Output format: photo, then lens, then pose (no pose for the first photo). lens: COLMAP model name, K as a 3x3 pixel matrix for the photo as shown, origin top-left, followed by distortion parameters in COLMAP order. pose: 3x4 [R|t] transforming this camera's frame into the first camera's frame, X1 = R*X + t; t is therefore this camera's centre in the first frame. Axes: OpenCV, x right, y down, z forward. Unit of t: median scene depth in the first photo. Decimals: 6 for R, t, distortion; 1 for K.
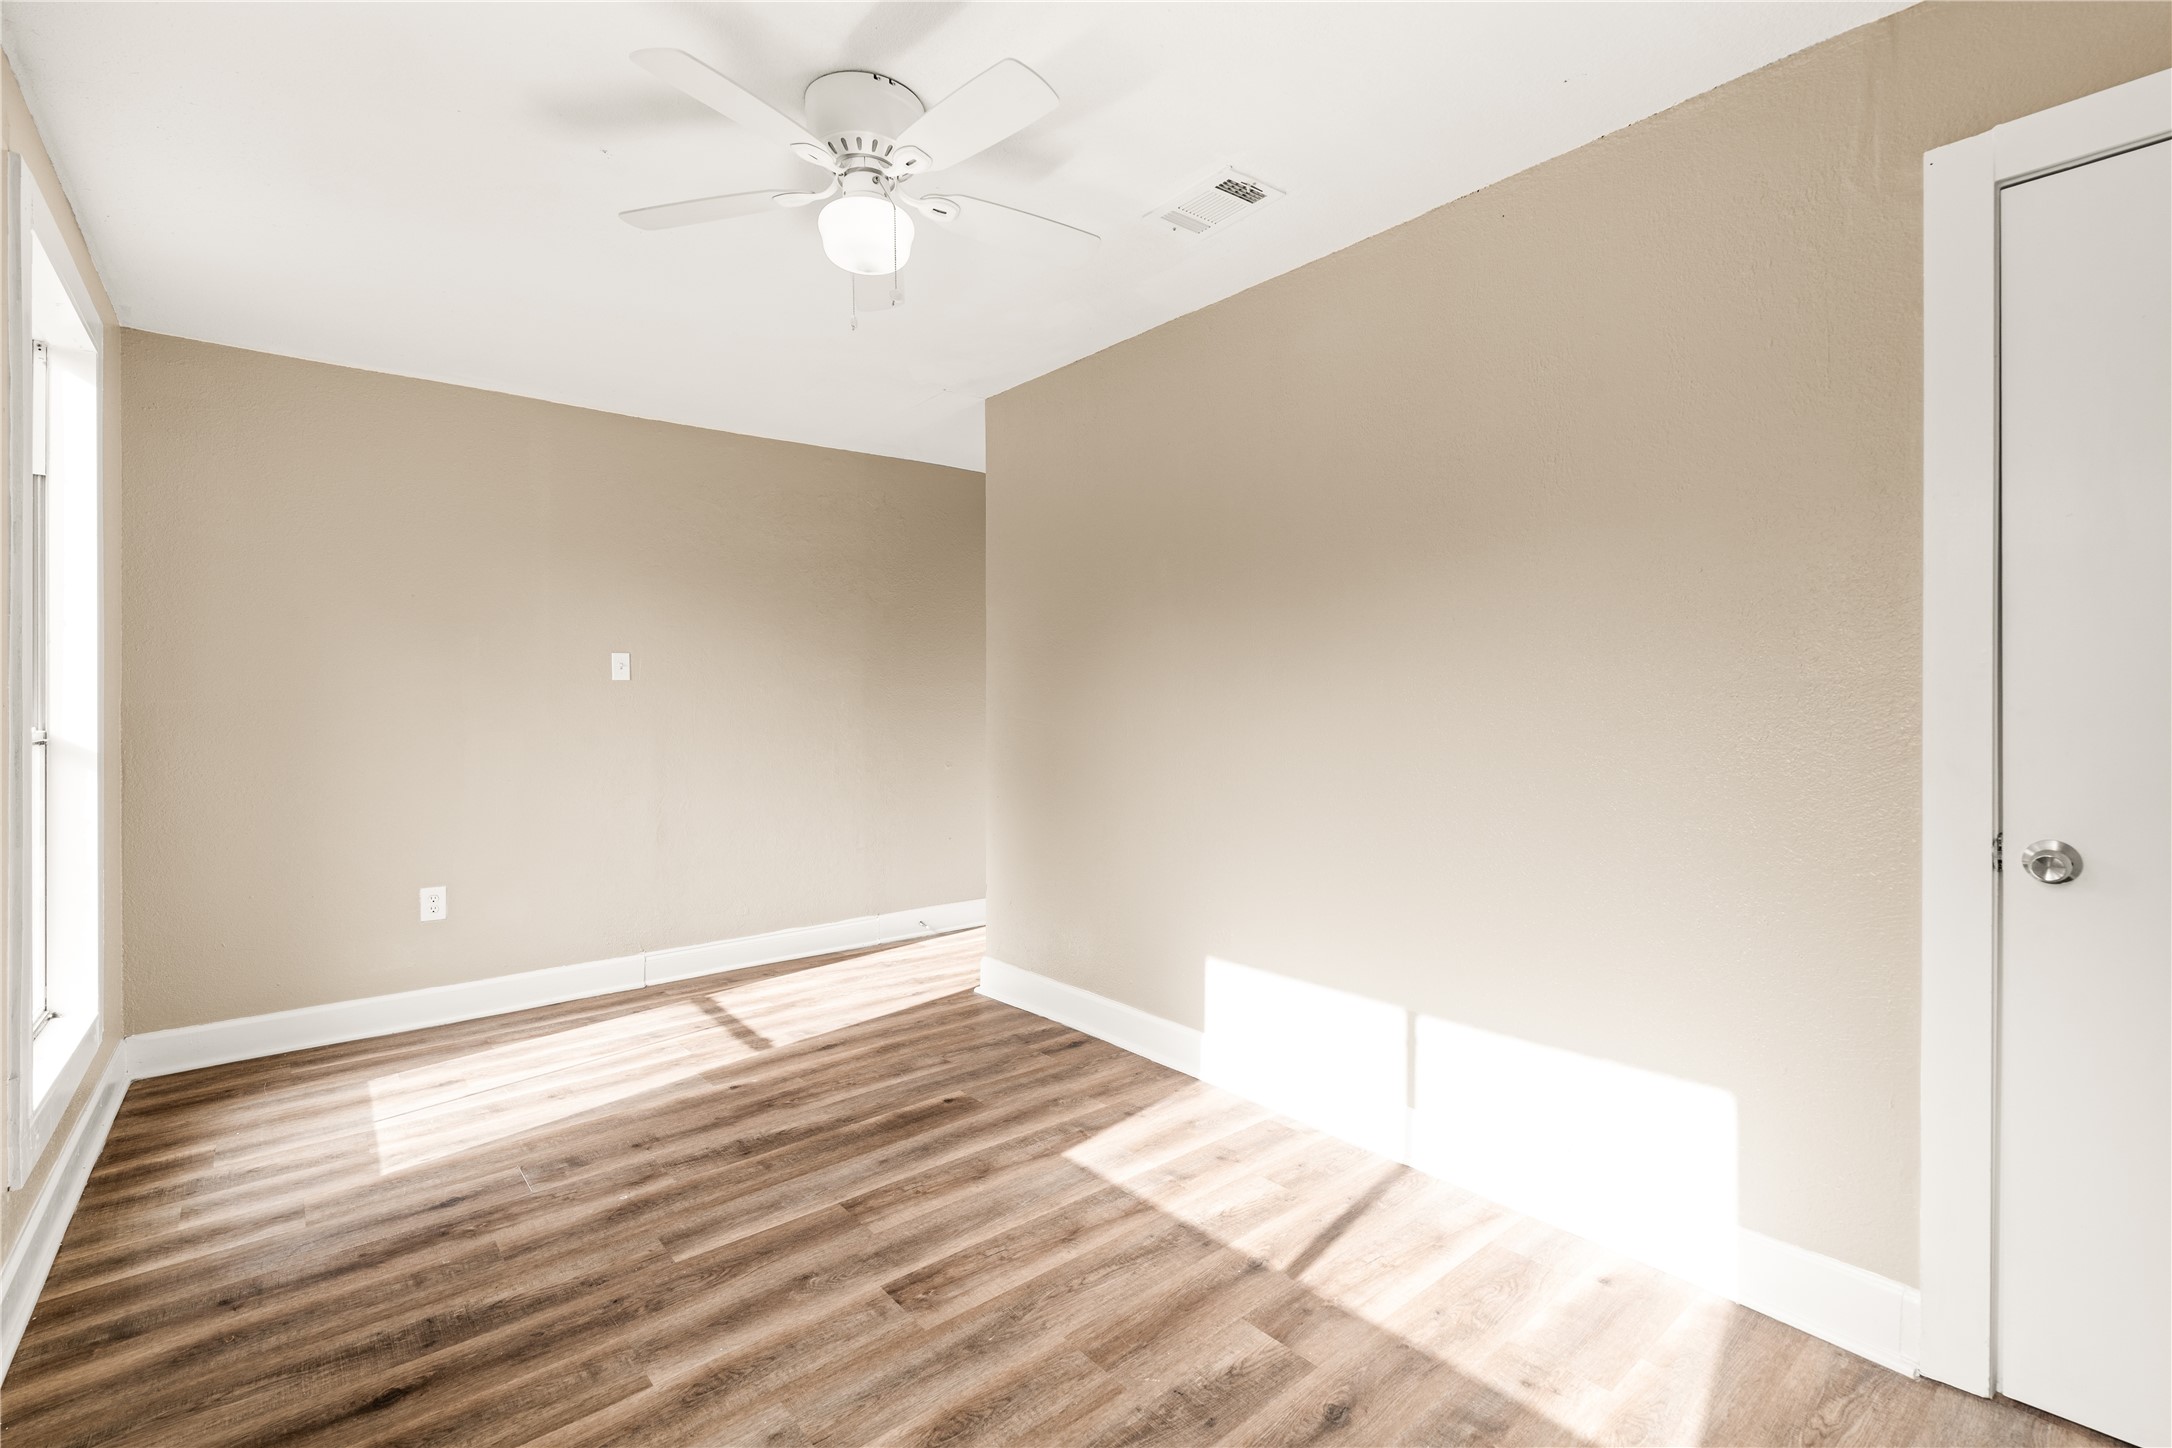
lens RADIAL K [[984.4, 0, 1086.0], [0, 984.4, 724.0], [0, 0, 1]] dist [-0.006760, 0.000541]
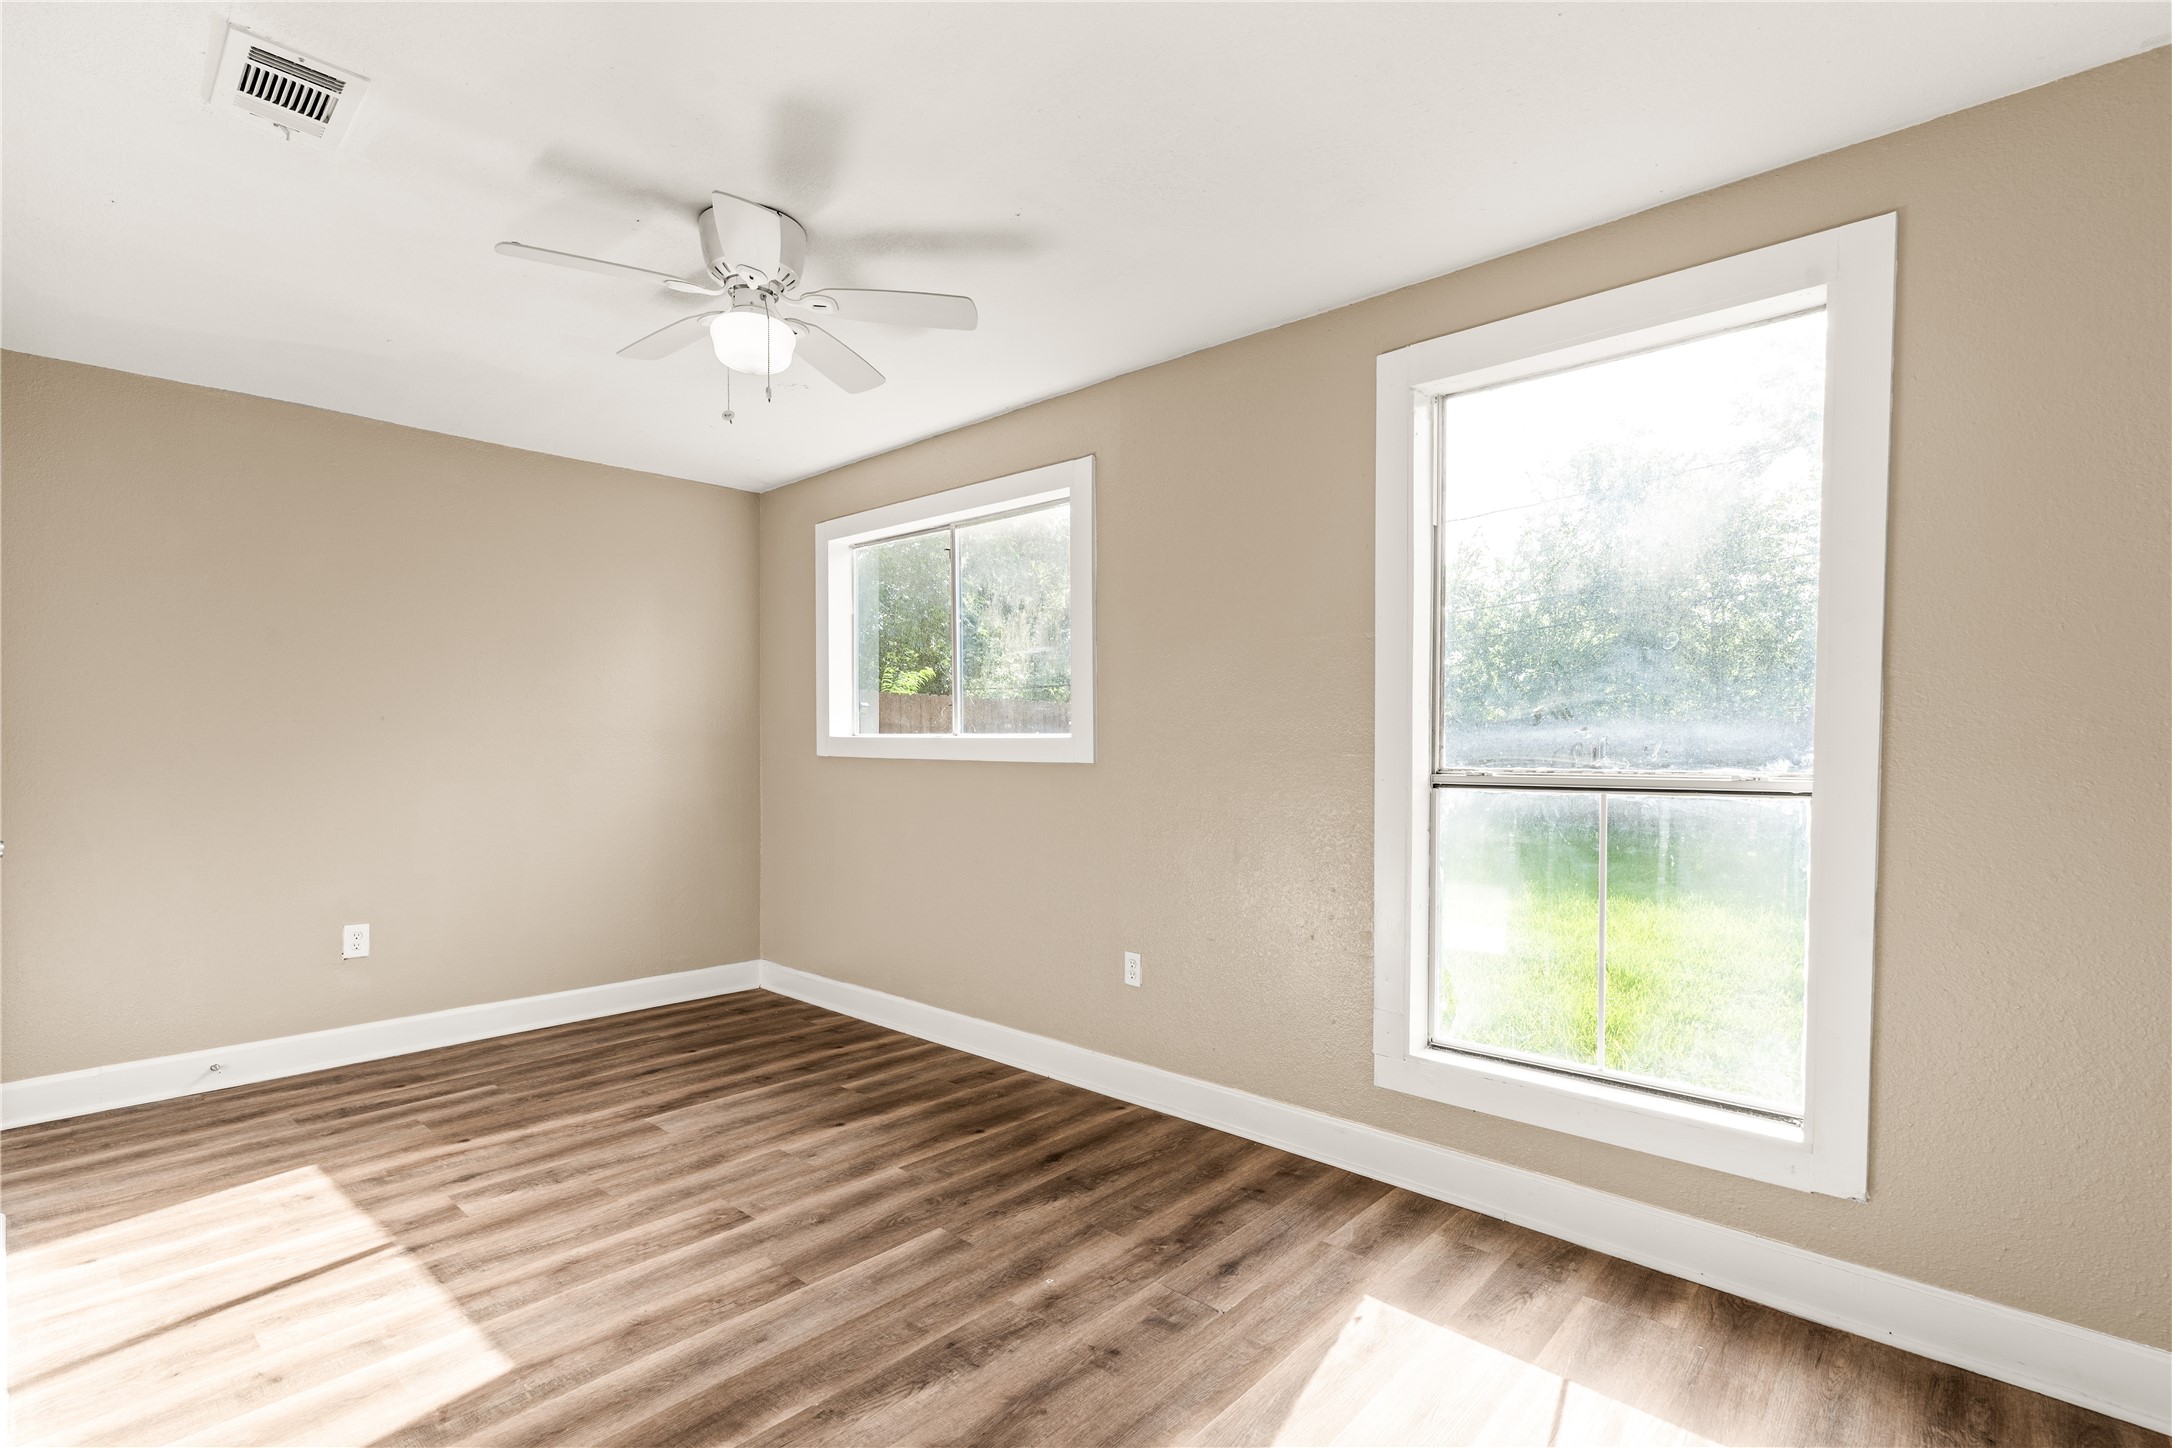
lens RADIAL K [[984.4, 0, 1086.0], [0, 984.4, 724.0], [0, 0, 1]] dist [-0.006760, 0.000541]
pose [[-0.988865, -0.004441, -0.148748, -0.377269], [-0.003650, 0.999978, -0.005595, -0.040568], [0.148770, -0.004989, -0.988859, 1.993088]]
